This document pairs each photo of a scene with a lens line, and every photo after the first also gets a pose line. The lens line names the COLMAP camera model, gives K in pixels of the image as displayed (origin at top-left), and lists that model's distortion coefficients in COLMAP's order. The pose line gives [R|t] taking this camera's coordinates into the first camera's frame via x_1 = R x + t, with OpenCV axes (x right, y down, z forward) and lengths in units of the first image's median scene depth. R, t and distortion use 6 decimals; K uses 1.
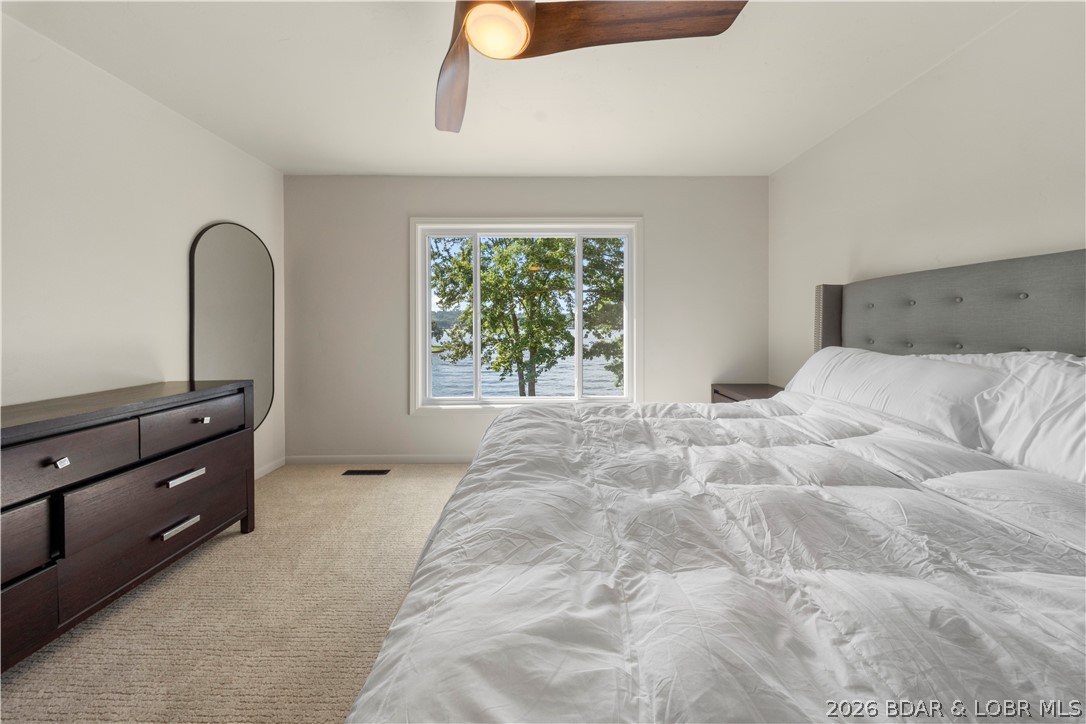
lens RADIAL K [[335.6, 0, 542.7], [0, 335.6, 326.3], [0, 0, 1]] dist [0.000101, -0.000010]
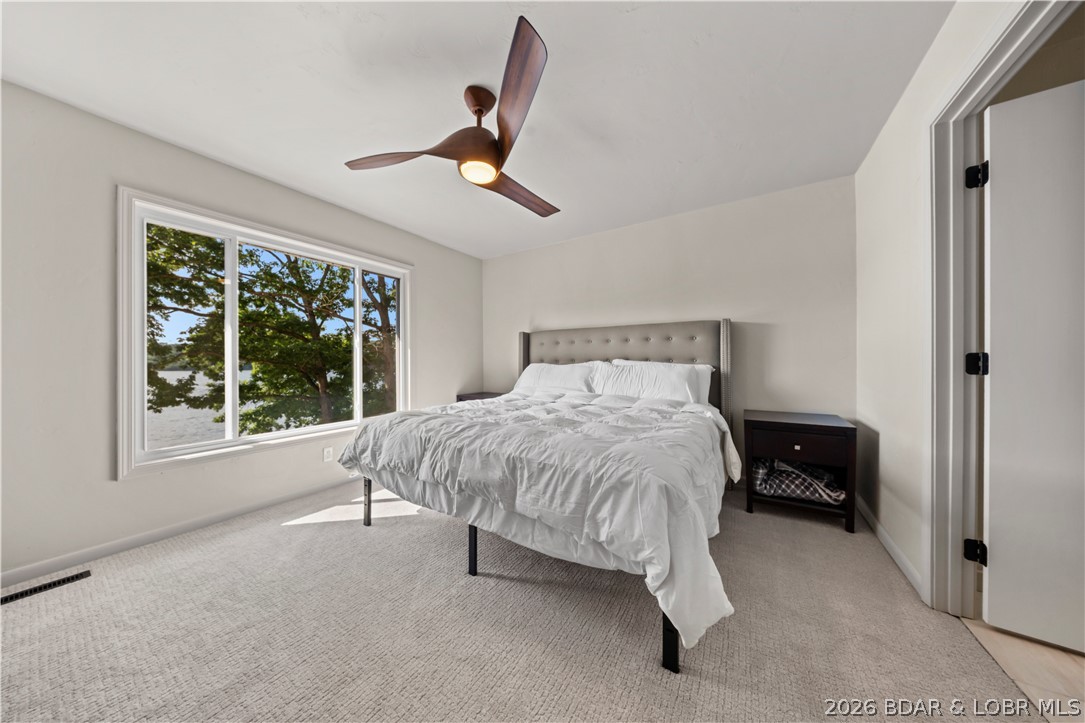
lens RADIAL K [[321.5, 0, 542.5], [0, 321.5, 361.5], [0, 0, 1]] dist [-0.000844, -0.000101]
pose [[0.538947, -0.003034, 0.842334, -0.612060], [0.003203, 0.999994, 0.001552, 0.038764], [-0.842333, 0.001861, 0.538954, -0.068935]]
